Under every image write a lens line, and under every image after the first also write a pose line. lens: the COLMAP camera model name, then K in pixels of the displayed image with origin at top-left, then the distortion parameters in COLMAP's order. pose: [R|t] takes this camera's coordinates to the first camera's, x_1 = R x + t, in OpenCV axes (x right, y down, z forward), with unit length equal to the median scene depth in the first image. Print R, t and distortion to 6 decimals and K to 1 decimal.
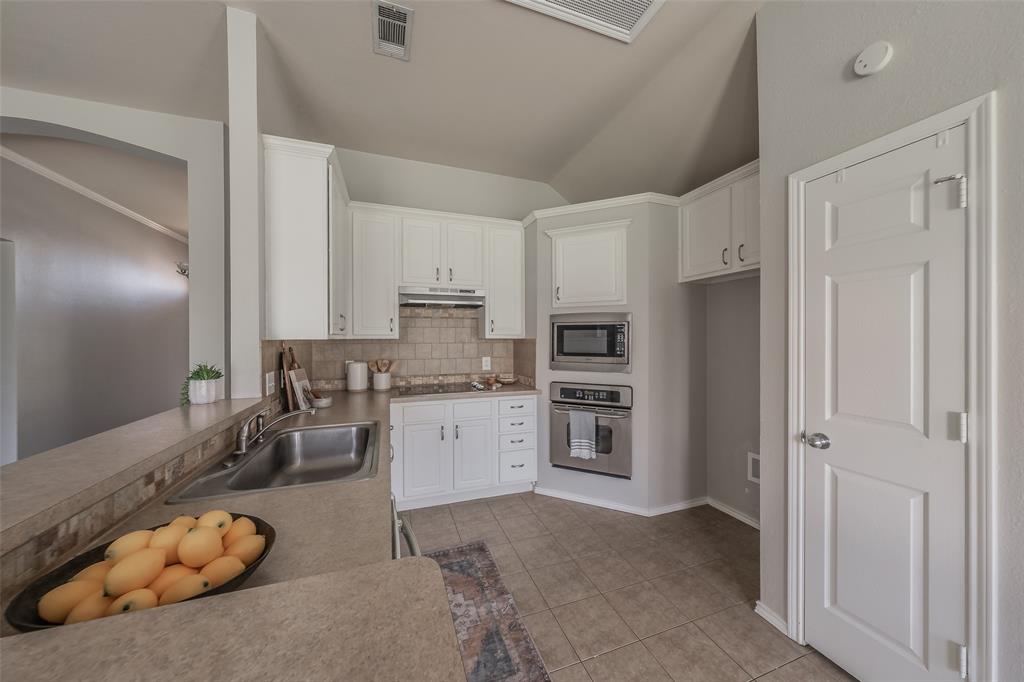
lens RADIAL K [[347.7, 0, 512.1], [0, 347.7, 338.9], [0, 0, 1]] dist [-0.000720, -0.000017]
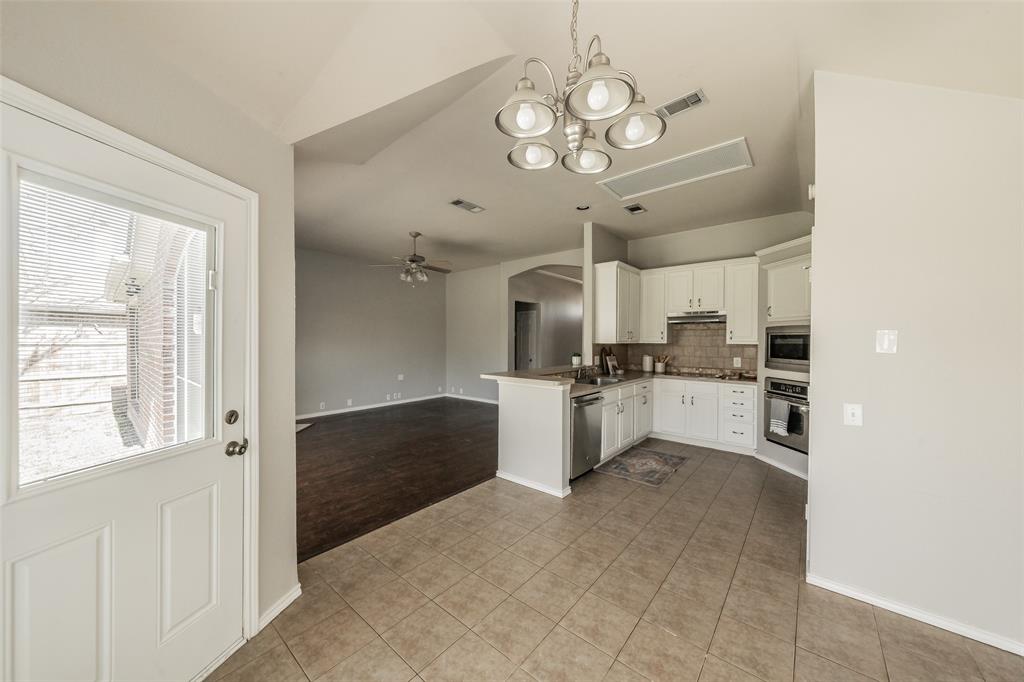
lens RADIAL K [[350.8, 0, 525.6], [0, 350.8, 342.2], [0, 0, 1]] dist [-0.014736, -0.000011]
pose [[0.531875, 0.012558, -0.846730, 0.799700], [-0.008892, 0.999918, 0.009245, -0.016418], [0.846776, 0.002612, 0.531943, -0.537643]]
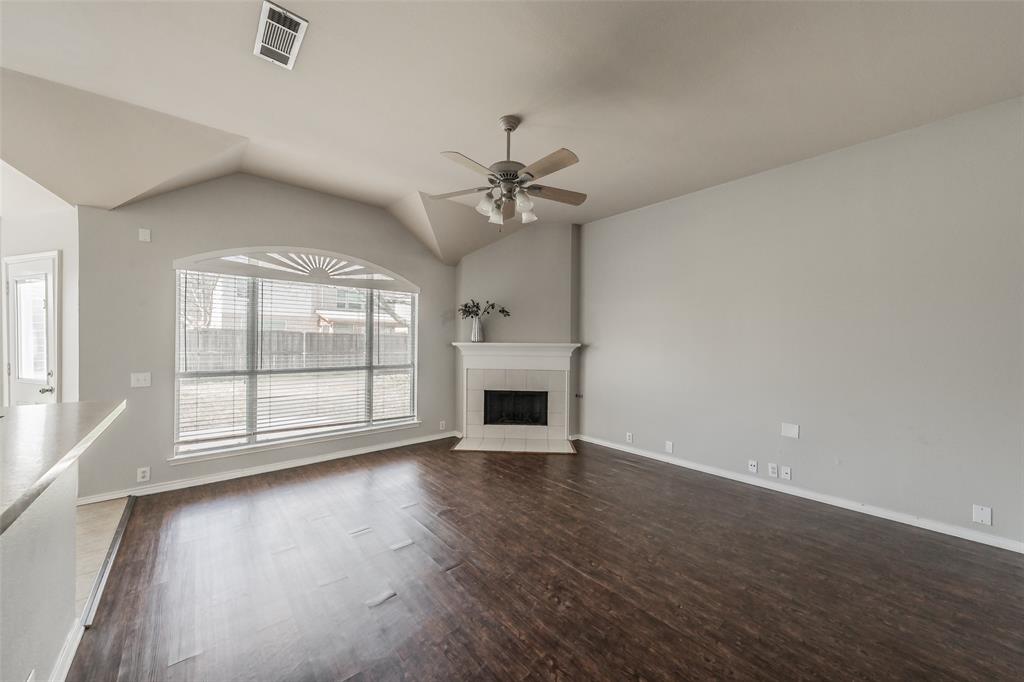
lens RADIAL K [[363.2, 0, 511.9], [0, 363.2, 341.7], [0, 0, 1]] dist [0.000095, -0.000017]
pose [[-0.928212, -0.002998, -0.372039, -0.731174], [-0.006215, 0.999953, 0.007449, -0.002437], [0.371999, 0.009227, -0.928187, 0.852669]]
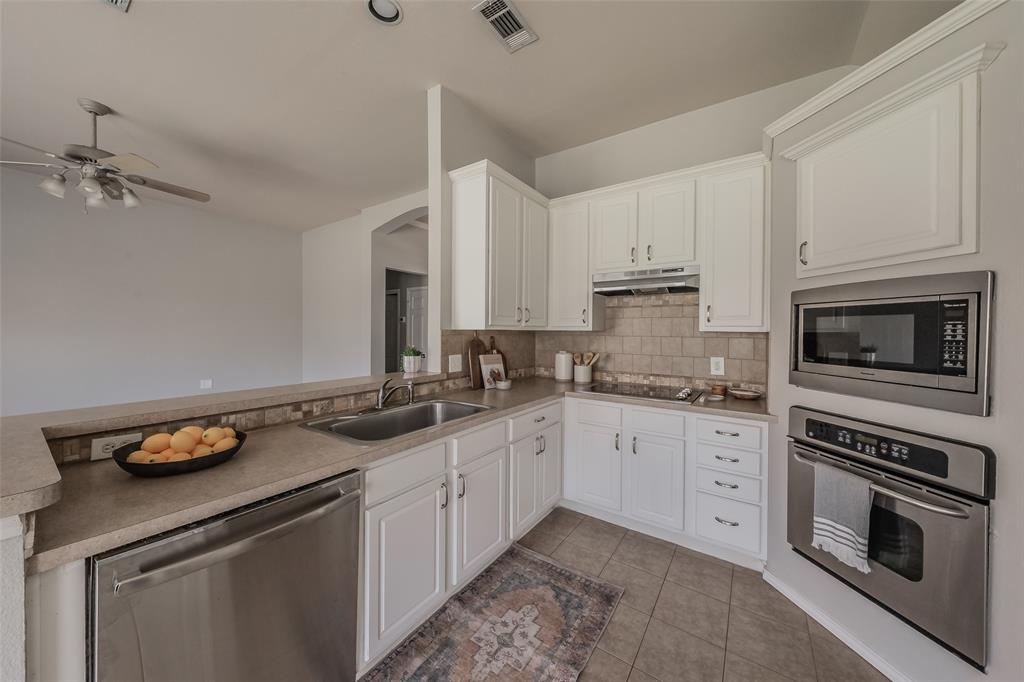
lens RADIAL K [[346.1, 0, 527.8], [0, 346.1, 333.5], [0, 0, 1]] dist [0.000364, 0.000030]
pose [[0.613962, 0.012826, -0.789231, 0.315428], [-0.010974, 0.999910, 0.007713, 0.002275], [0.789259, 0.003926, 0.614048, 0.300029]]
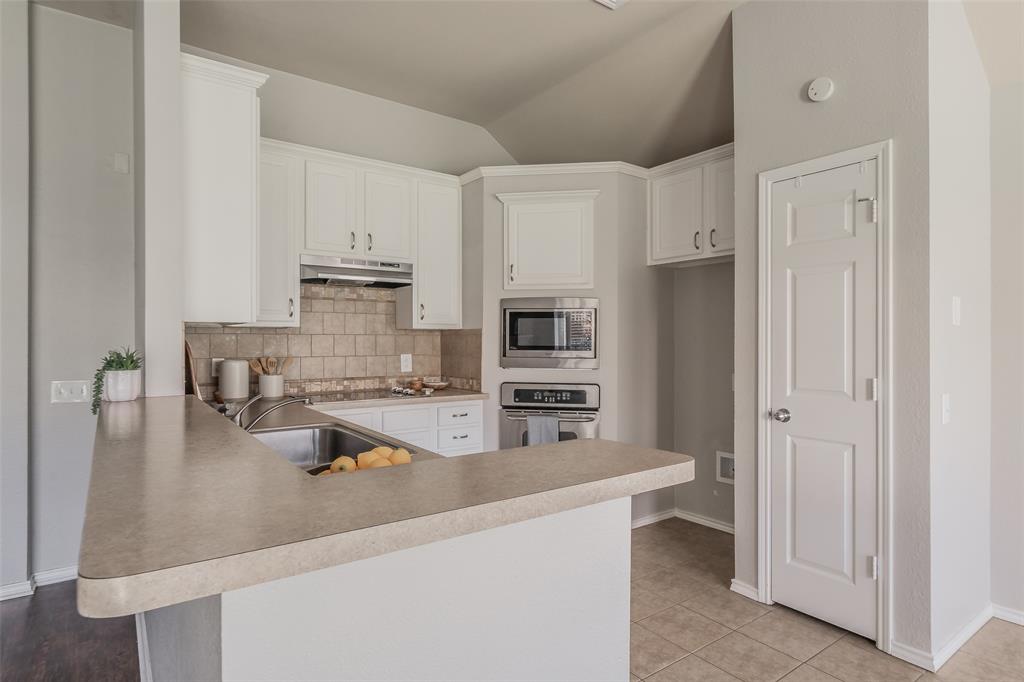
lens RADIAL K [[556.1, 0, 512.5], [0, 556.1, 338.5], [0, 0, 1]] dist [0.002857, -0.000808]
pose [[0.959954, 0.003465, 0.280136, -0.234144], [-0.002474, 0.999989, -0.003892, 0.028269], [-0.280146, 0.003043, 0.959952, -0.246338]]
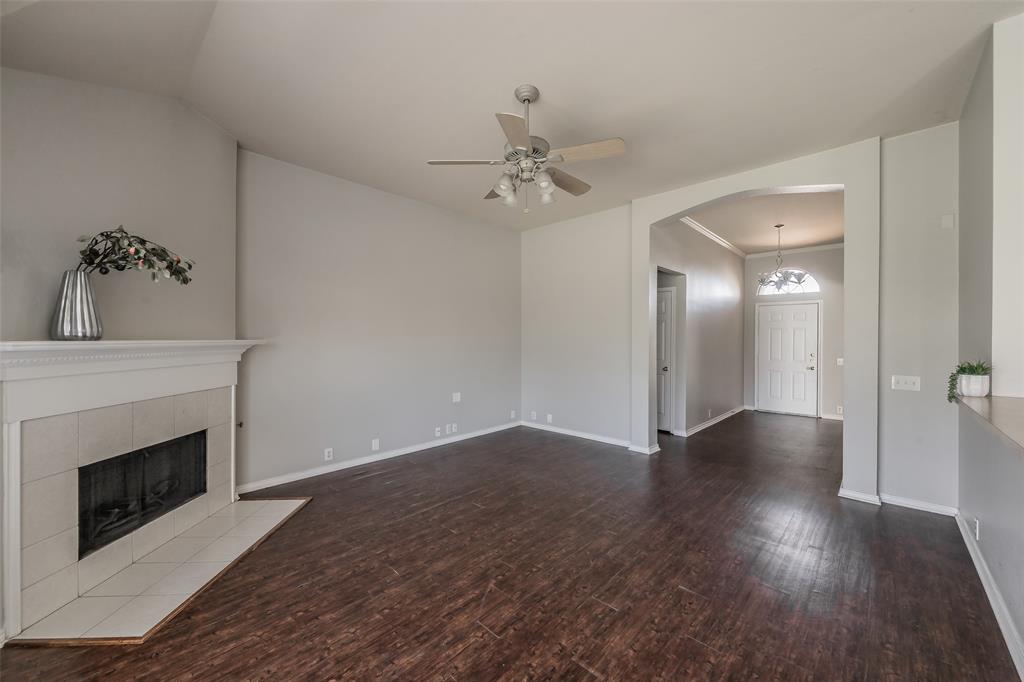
lens RADIAL K [[387.1, 0, 515.4], [0, 387.1, 339.4], [0, 0, 1]] dist [0.000211, 0.000053]
pose [[0.454405, 0.008932, -0.890750, -0.261547], [-0.007597, 0.999952, 0.006152, 0.003462], [0.890763, 0.003971, 0.454451, -0.503589]]
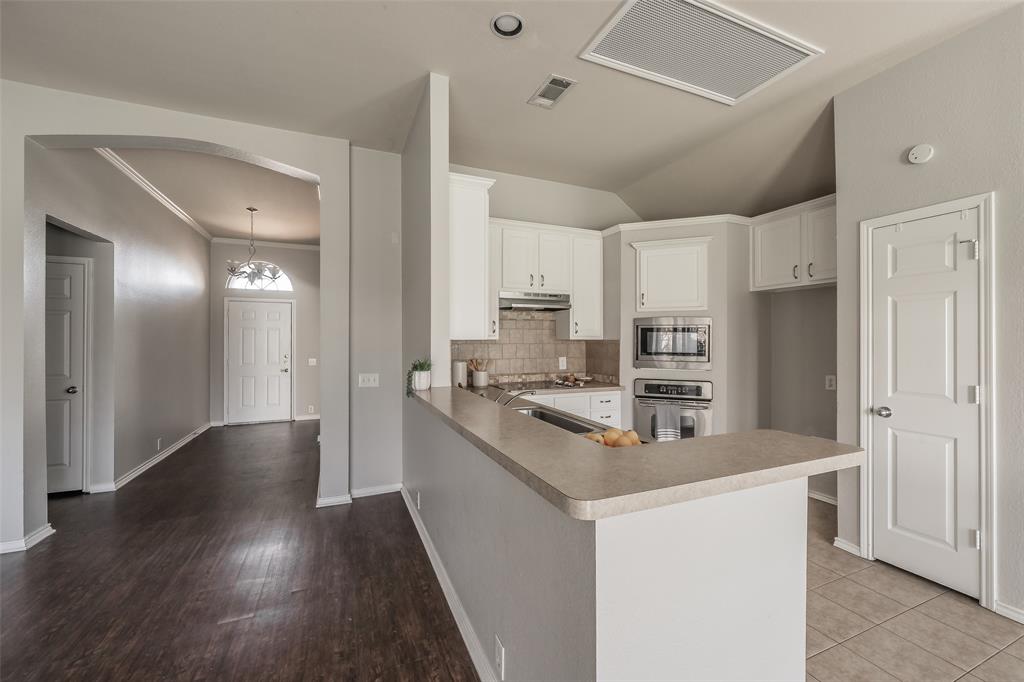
lens RADIAL K [[412.0, 0, 513.4], [0, 412.0, 338.0], [0, 0, 1]] dist [-0.000143, 0.000230]
pose [[0.997813, 0.002907, 0.066041, -0.379964], [-0.002528, 0.999980, -0.005828, 0.002350], [-0.066056, 0.005648, 0.997800, -0.299089]]
